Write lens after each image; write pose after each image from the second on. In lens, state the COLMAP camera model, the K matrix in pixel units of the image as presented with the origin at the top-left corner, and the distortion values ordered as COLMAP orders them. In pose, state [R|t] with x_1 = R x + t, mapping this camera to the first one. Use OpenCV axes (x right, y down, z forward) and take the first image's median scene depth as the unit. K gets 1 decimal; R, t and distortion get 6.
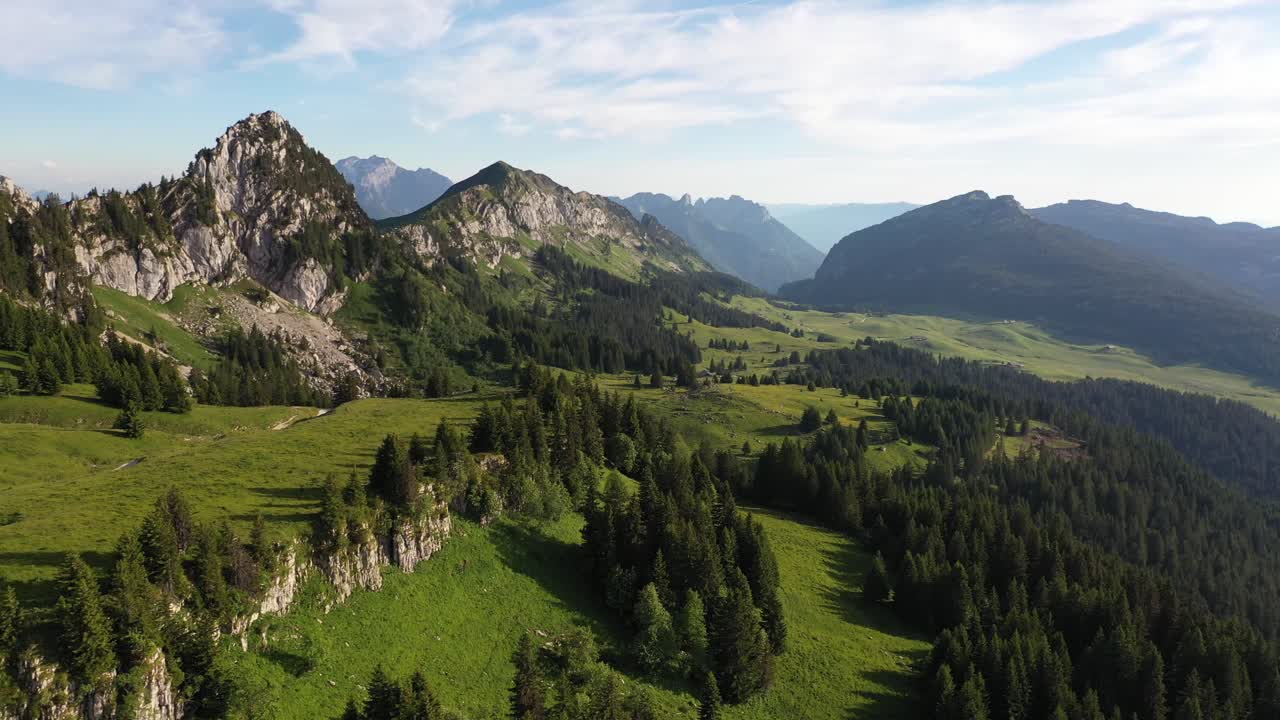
lens RADIAL K [[1185.4, 0, 644.1], [0, 1185.4, 364.2], [0, 0, 1]] dist [-0.012076, 0.055430]
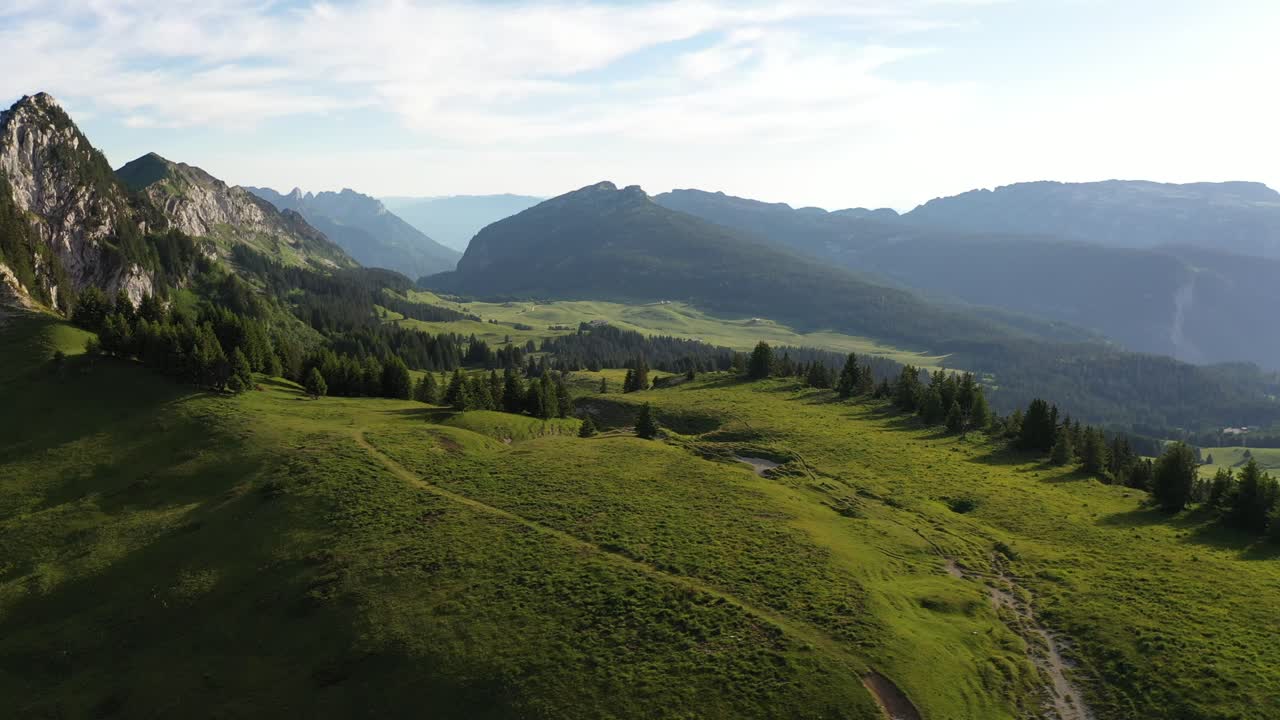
lens RADIAL K [[1185.4, 0, 644.1], [0, 1185.4, 364.2], [0, 0, 1]] dist [-0.012076, 0.055430]
pose [[0.904290, -0.073234, 0.420591, -0.170098], [0.070621, 0.997265, 0.021805, -0.004476], [-0.421038, 0.009984, 0.906988, 0.027838]]
